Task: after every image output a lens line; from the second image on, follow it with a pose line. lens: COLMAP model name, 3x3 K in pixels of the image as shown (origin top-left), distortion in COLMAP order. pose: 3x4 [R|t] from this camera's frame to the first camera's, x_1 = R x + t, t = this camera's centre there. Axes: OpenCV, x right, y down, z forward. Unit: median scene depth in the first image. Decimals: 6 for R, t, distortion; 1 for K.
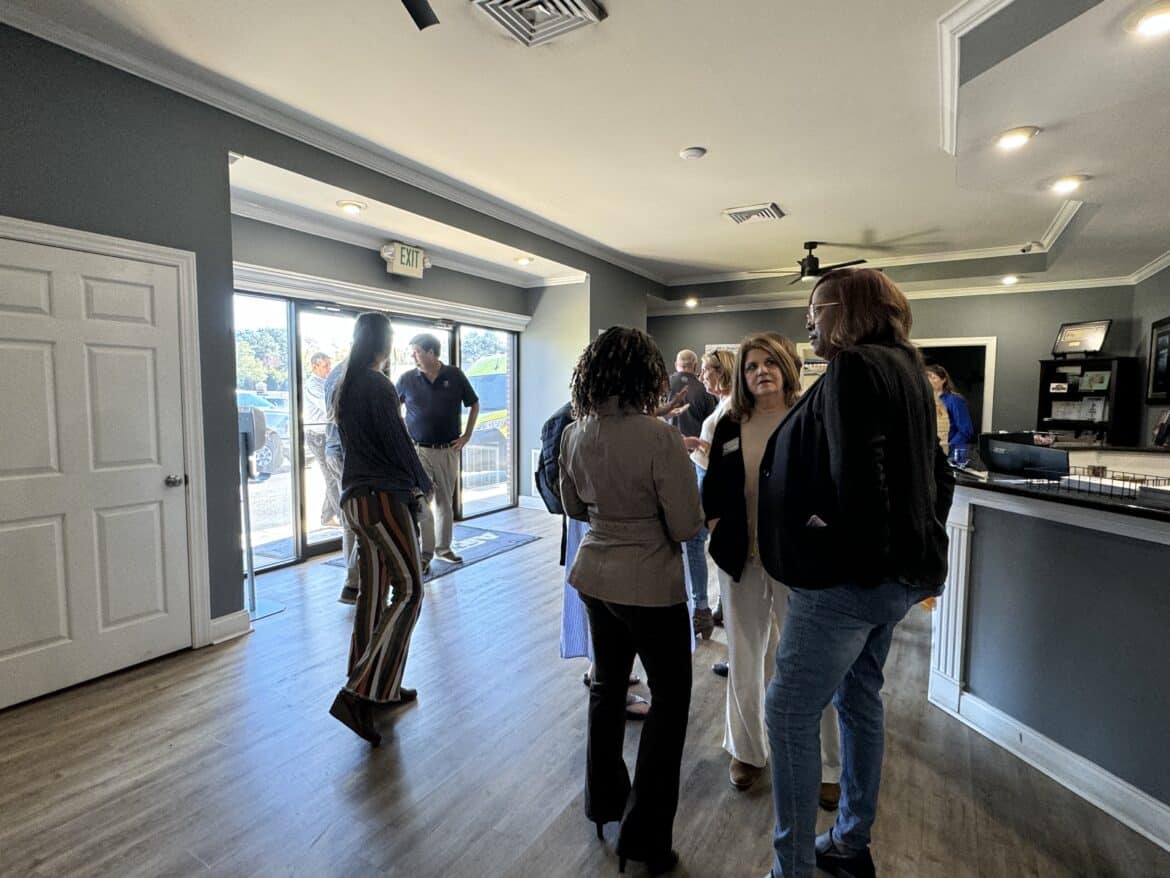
lens RADIAL K [[597.7, 0, 581.2], [0, 597.7, 435.4], [0, 0, 1]] dist [-0.001241, 0.000422]
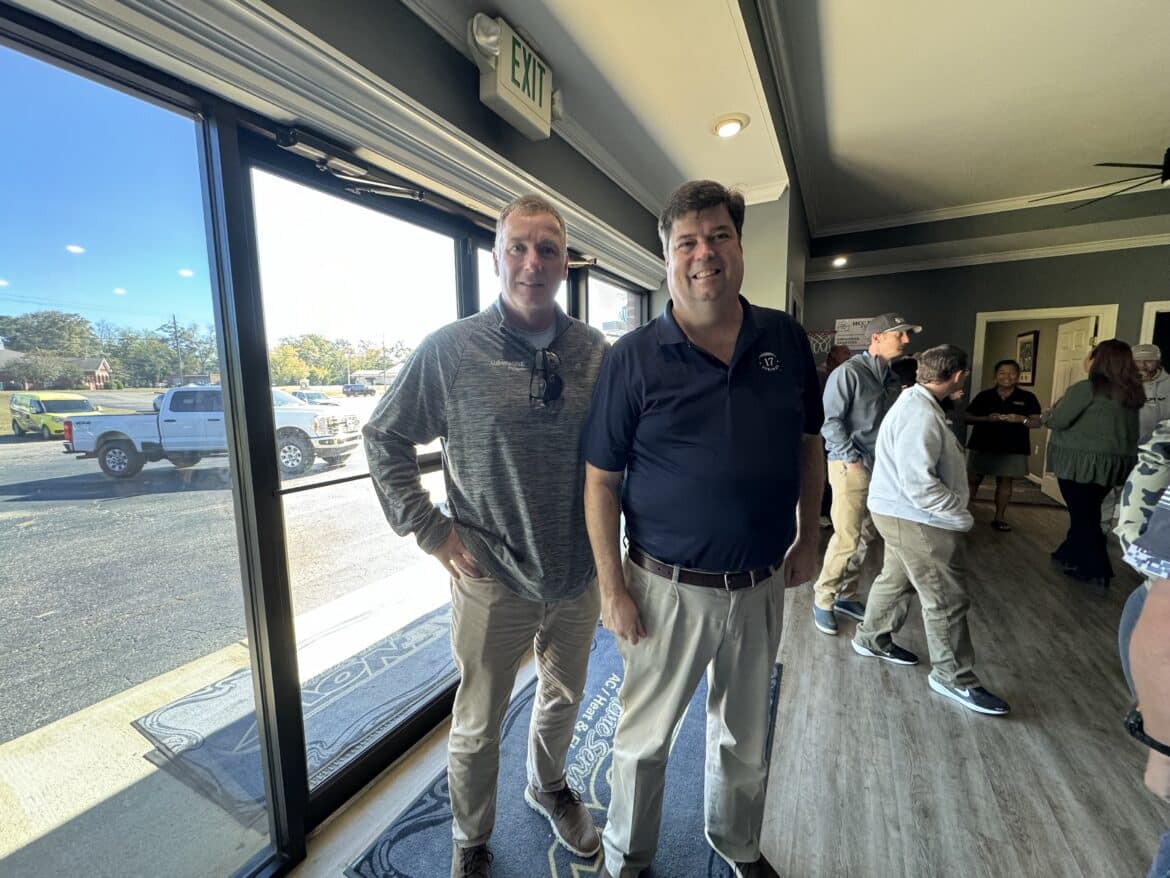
lens RADIAL K [[470.8, 0, 579.5], [0, 470.8, 437.7], [0, 0, 1]] dist [-0.004134, -0.000635]
pose [[0.999255, -0.023447, 0.030666, -0.218107], [0.021984, 0.998643, 0.047221, -0.044471], [-0.031731, -0.046512, 0.998414, 0.533038]]
